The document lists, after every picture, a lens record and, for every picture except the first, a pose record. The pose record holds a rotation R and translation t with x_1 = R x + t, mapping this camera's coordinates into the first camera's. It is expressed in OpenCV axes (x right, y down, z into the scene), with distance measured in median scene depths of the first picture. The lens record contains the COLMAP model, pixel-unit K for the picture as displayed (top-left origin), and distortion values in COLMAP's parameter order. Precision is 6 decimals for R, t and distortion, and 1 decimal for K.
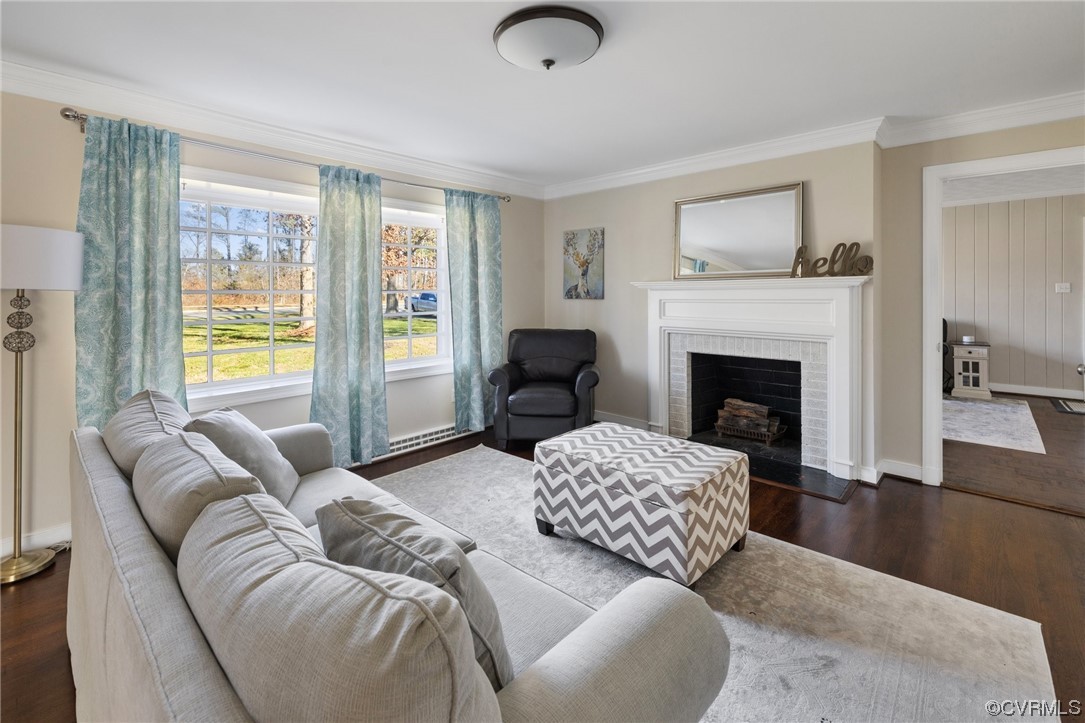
lens RADIAL K [[477.3, 0, 542.2], [0, 477.3, 294.9], [0, 0, 1]] dist [-0.000549, 0.000229]
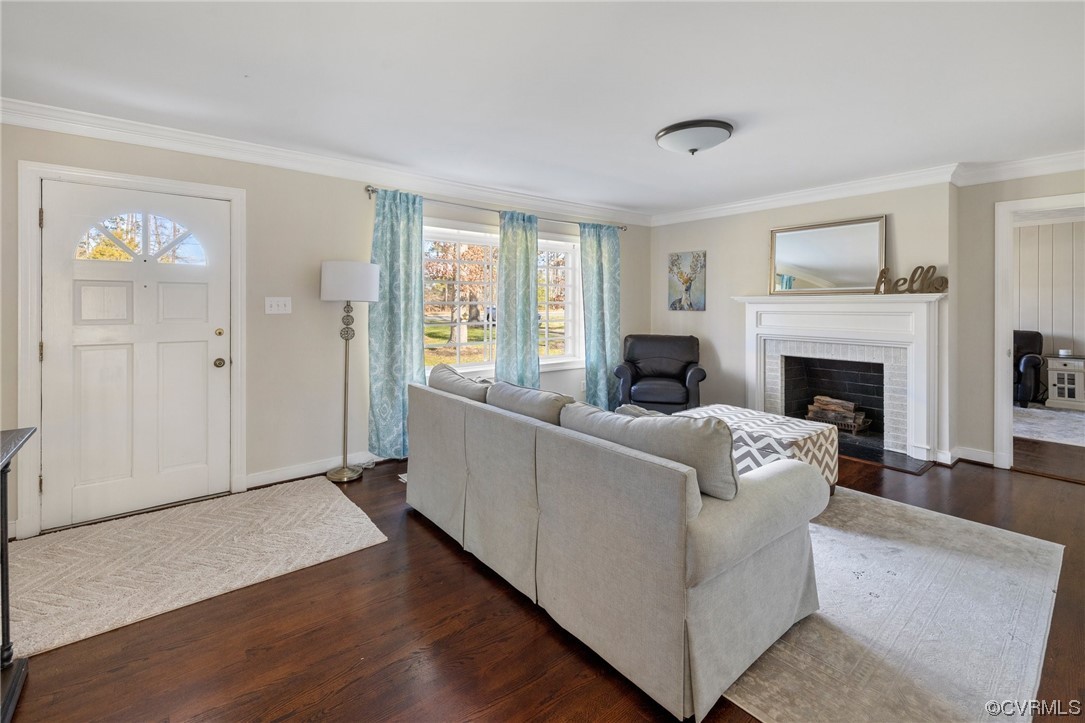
lens RADIAL K [[473.6, 0, 541.2], [0, 473.6, 303.4], [0, 0, 1]] dist [0.001374, 0.000127]
pose [[0.989476, 0.006560, -0.144551, -0.147027], [-0.007471, 0.999955, -0.005766, 0.000743], [0.144507, 0.006786, 0.989480, -0.321762]]
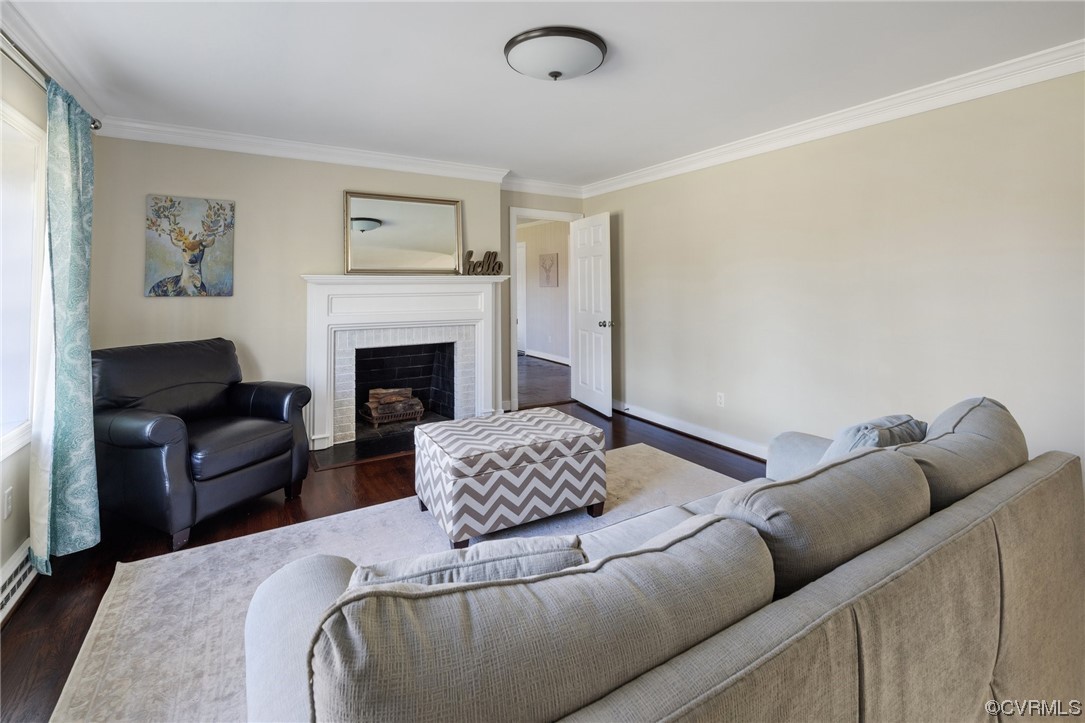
lens RADIAL K [[478.5, 0, 527.8], [0, 478.5, 268.6], [0, 0, 1]] dist [0.000758, 0.000043]
pose [[0.296727, 0.037548, 0.954224, -0.631923], [0.005710, 0.999139, -0.041091, -0.000740], [-0.954945, 0.017641, 0.296257, 0.457807]]
